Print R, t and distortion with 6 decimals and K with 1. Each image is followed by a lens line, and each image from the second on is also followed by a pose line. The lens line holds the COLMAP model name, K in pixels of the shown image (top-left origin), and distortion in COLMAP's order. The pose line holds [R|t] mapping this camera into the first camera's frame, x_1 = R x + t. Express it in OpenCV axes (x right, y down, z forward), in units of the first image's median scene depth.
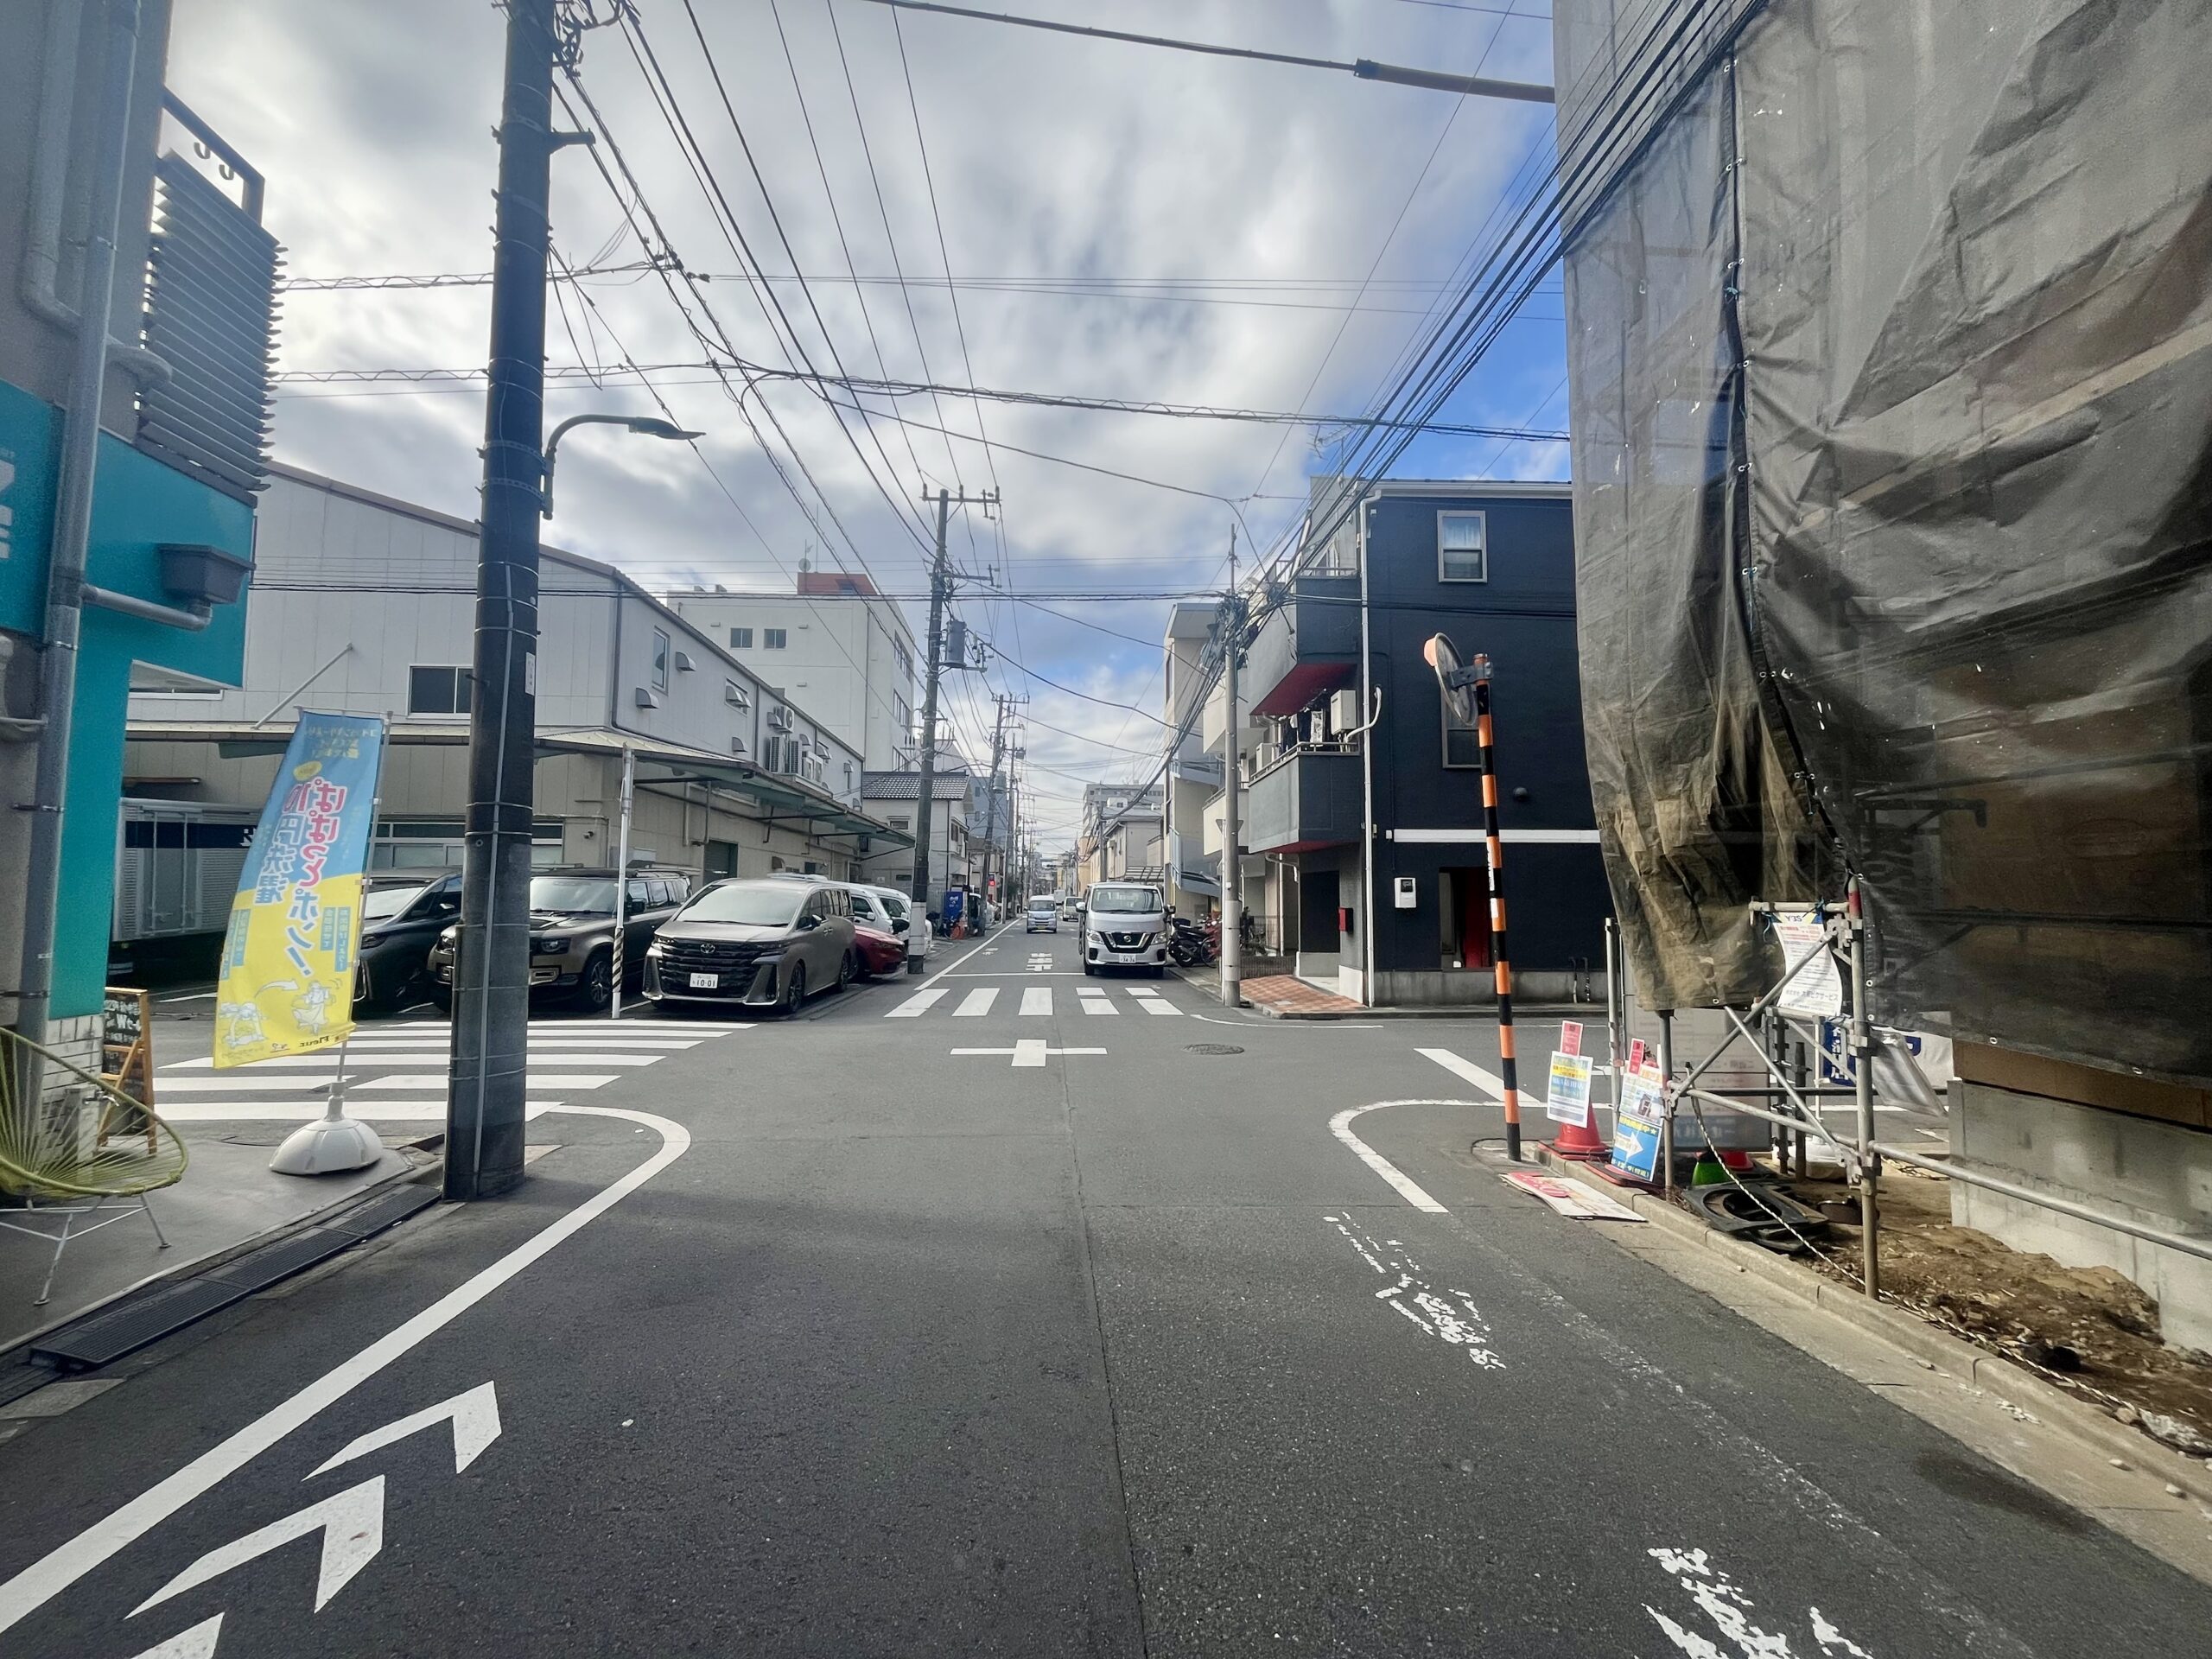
lens RADIAL K [[900.8, 0, 1106.0], [0, 900.8, 829.5], [0, 0, 1]] dist [0.001463, 0.000165]
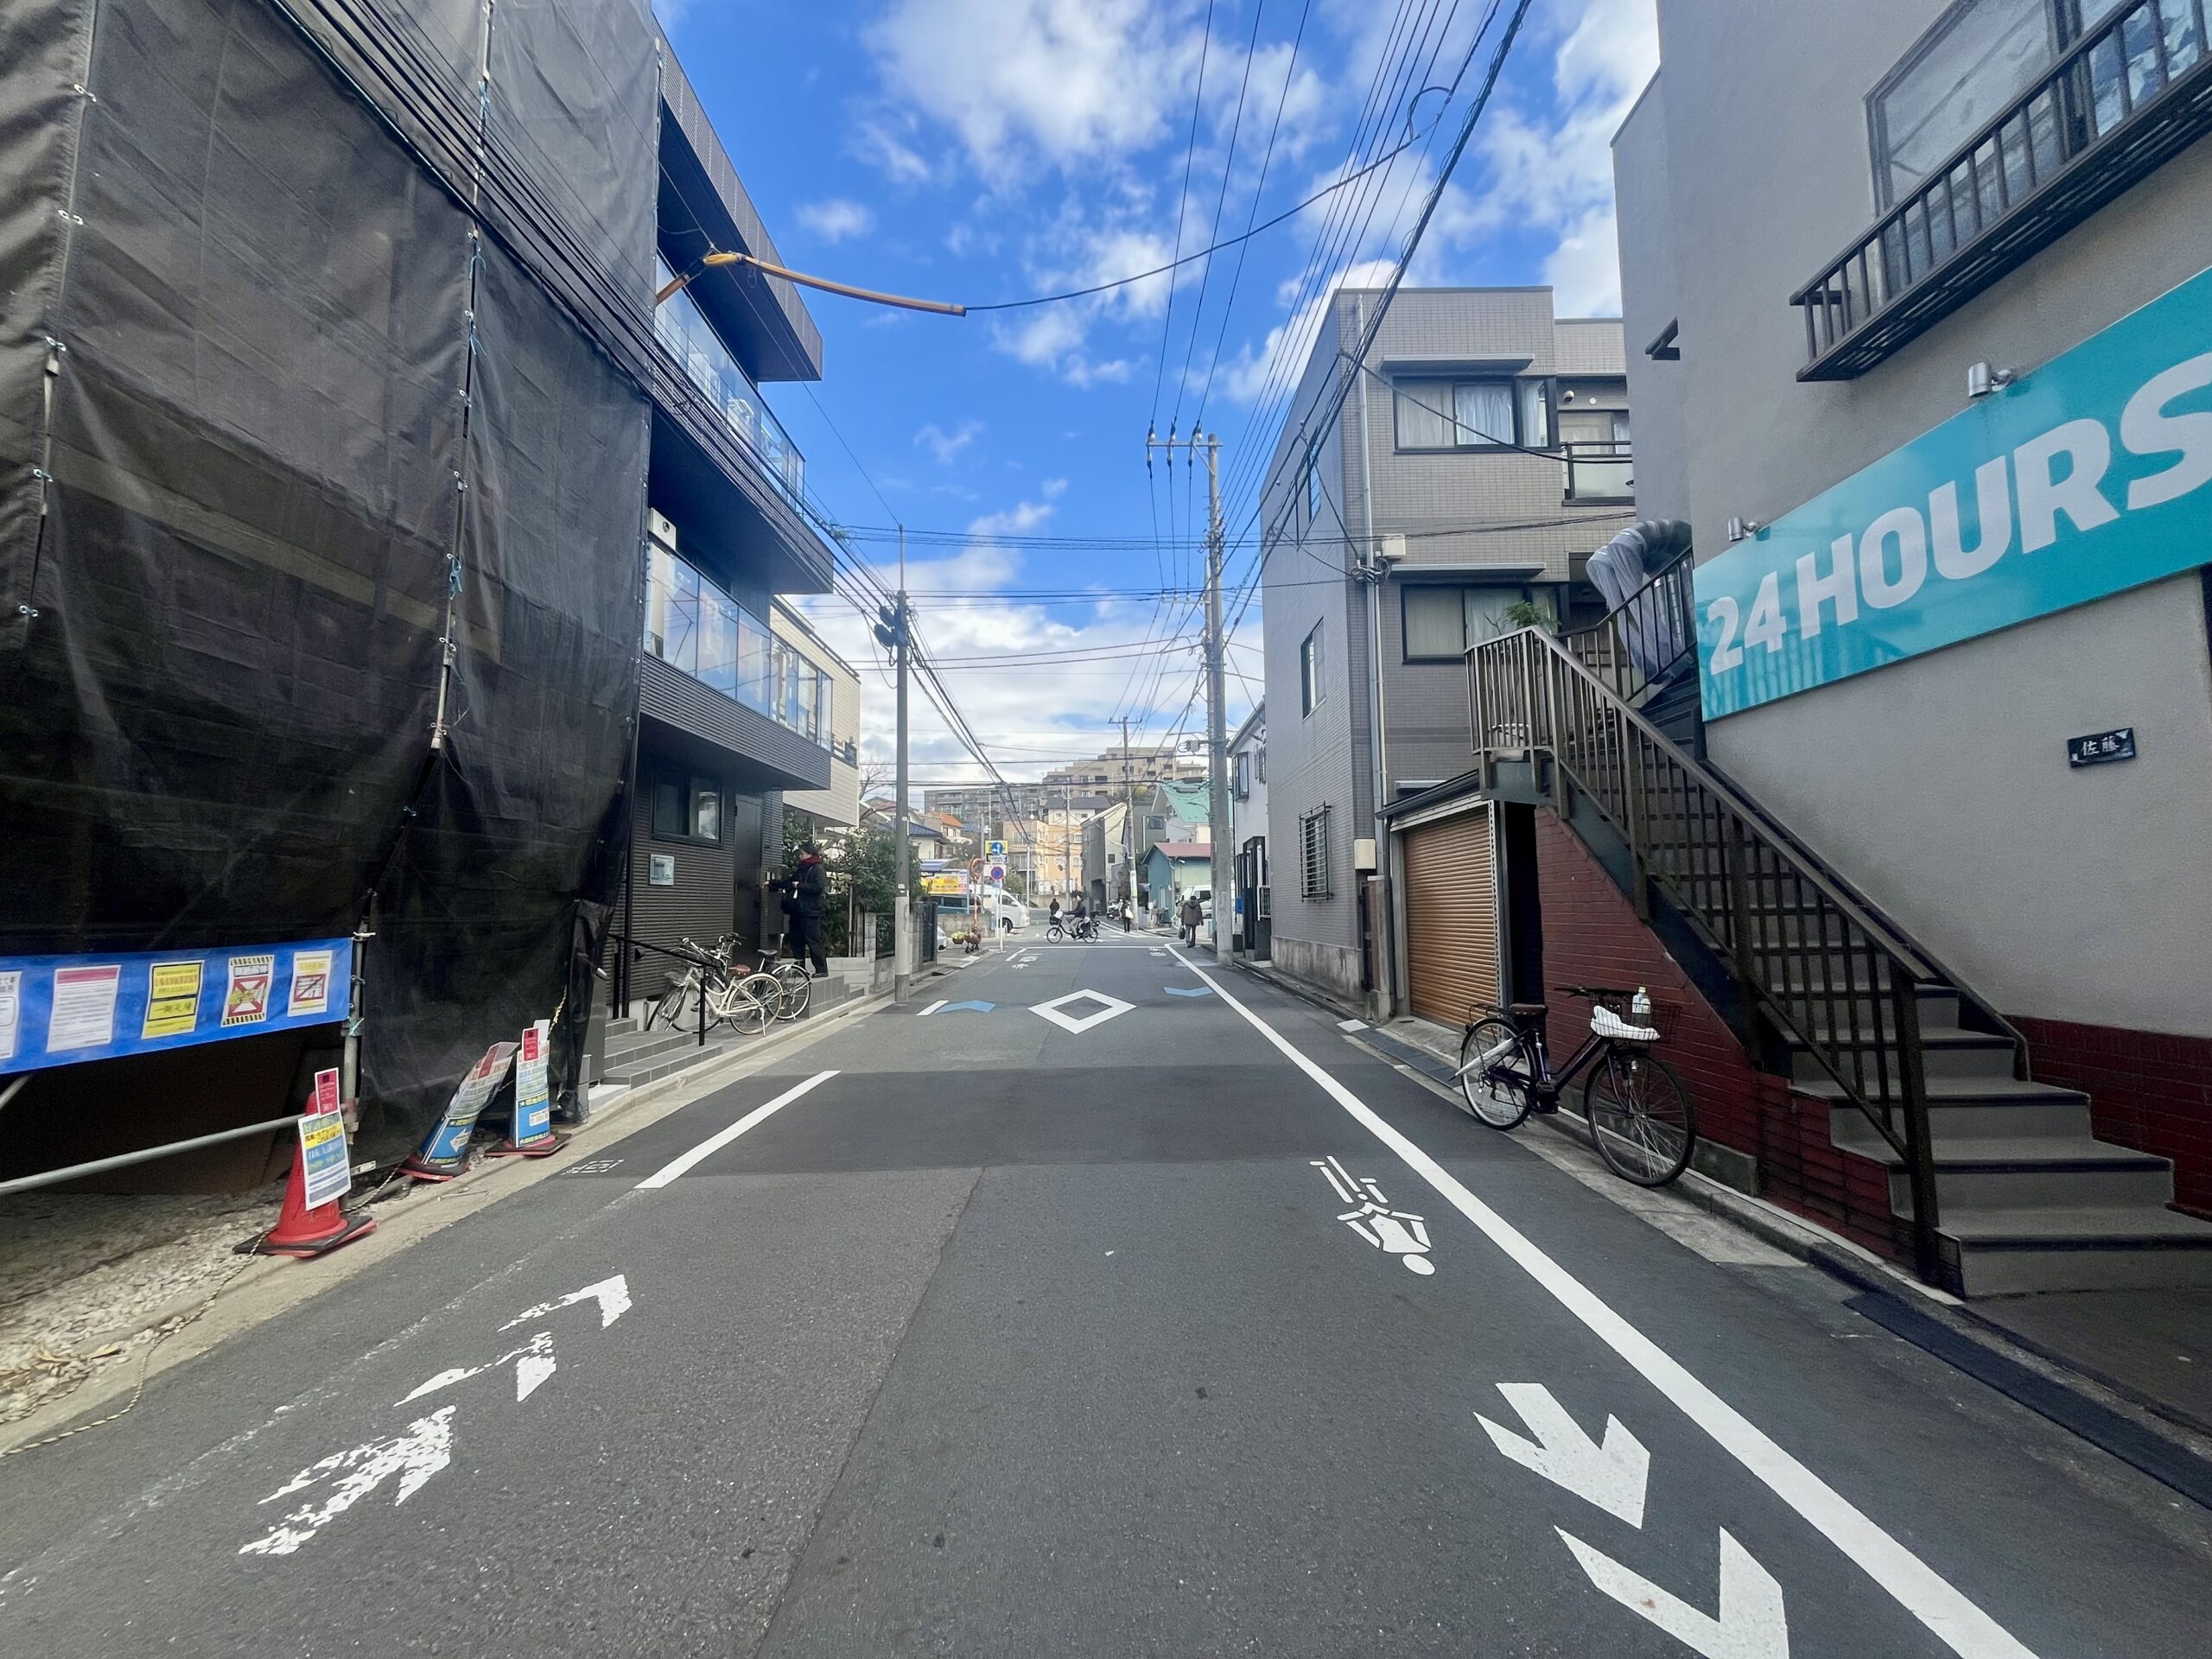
lens RADIAL K [[895.6, 0, 1106.0], [0, 895.6, 829.5], [0, 0, 1]] dist [-0.002330, 0.000047]
pose [[-0.996956, 0.016617, 0.076176, -0.199962], [0.004119, 0.986885, -0.161375, 0.093796], [-0.077858, -0.160570, -0.983949, 1.065565]]
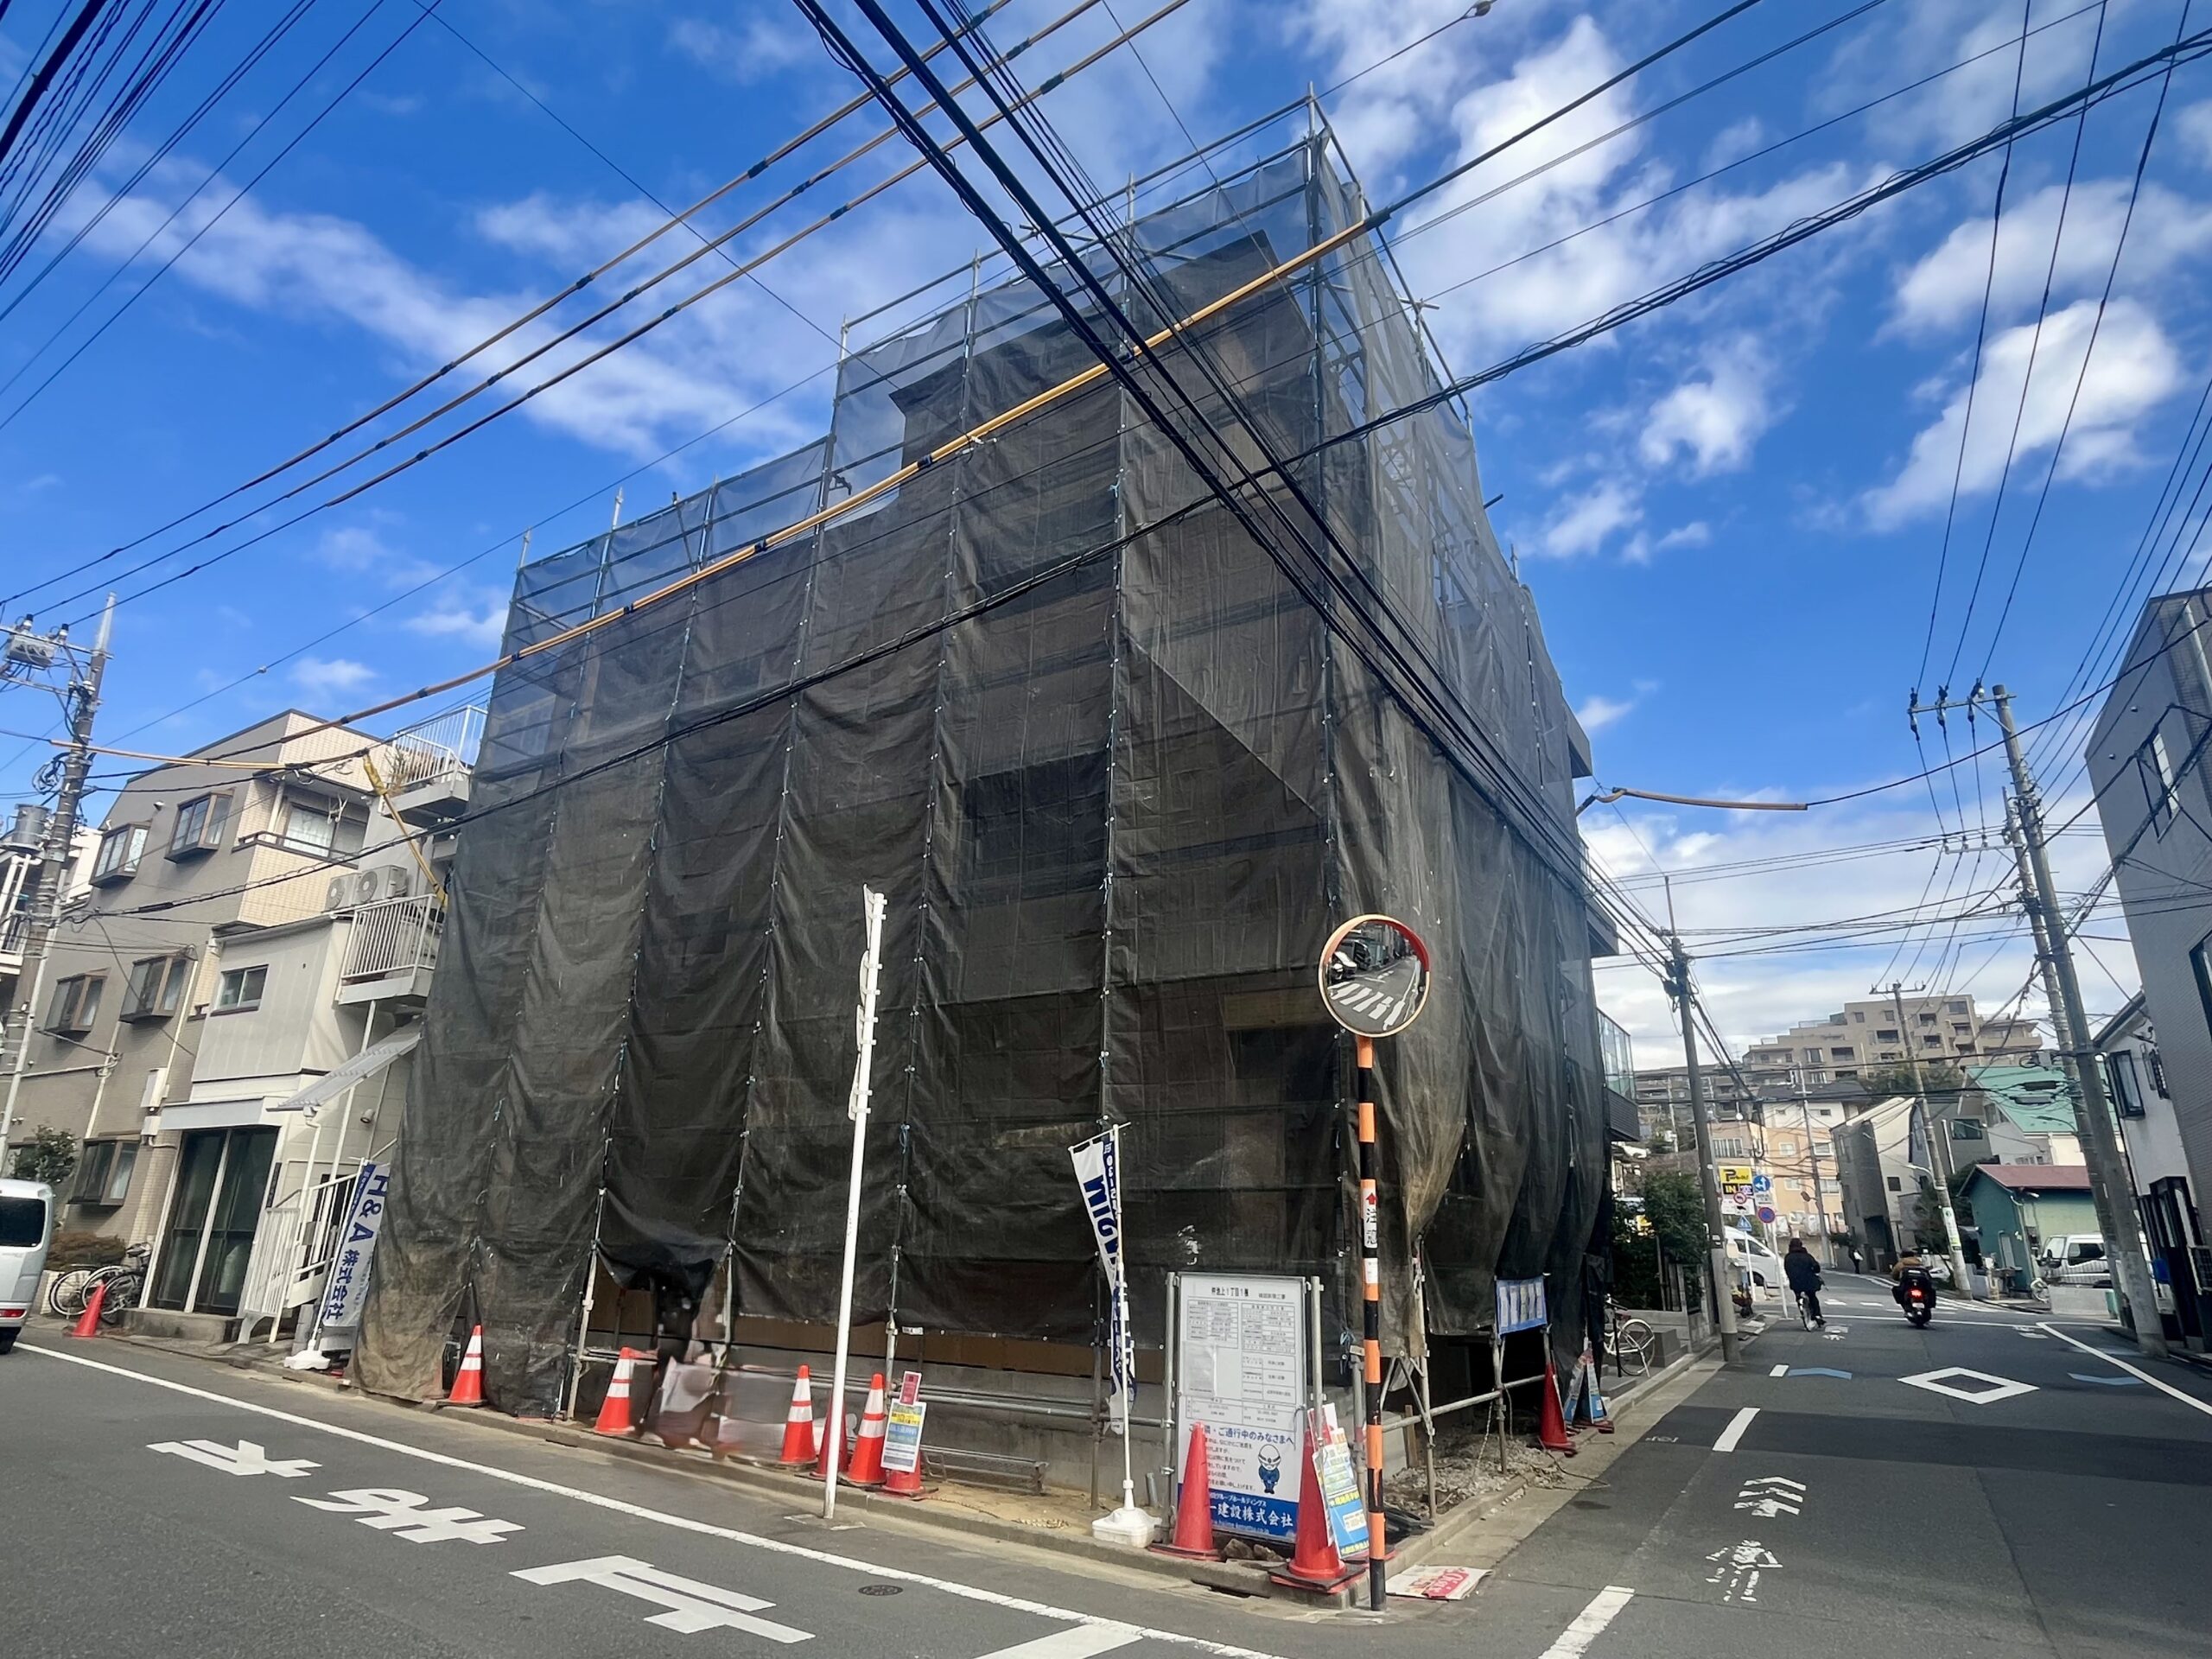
lens RADIAL K [[1197.0, 0, 1106.0], [0, 1197.0, 829.5], [0, 0, 1]] dist [-0.004769, -0.000379]
pose [[-0.812182, 0.168173, 0.558639, -0.060173], [-0.070355, 0.922329, -0.379946, 0.207987], [-0.579146, -0.347888, -0.737268, 2.926011]]
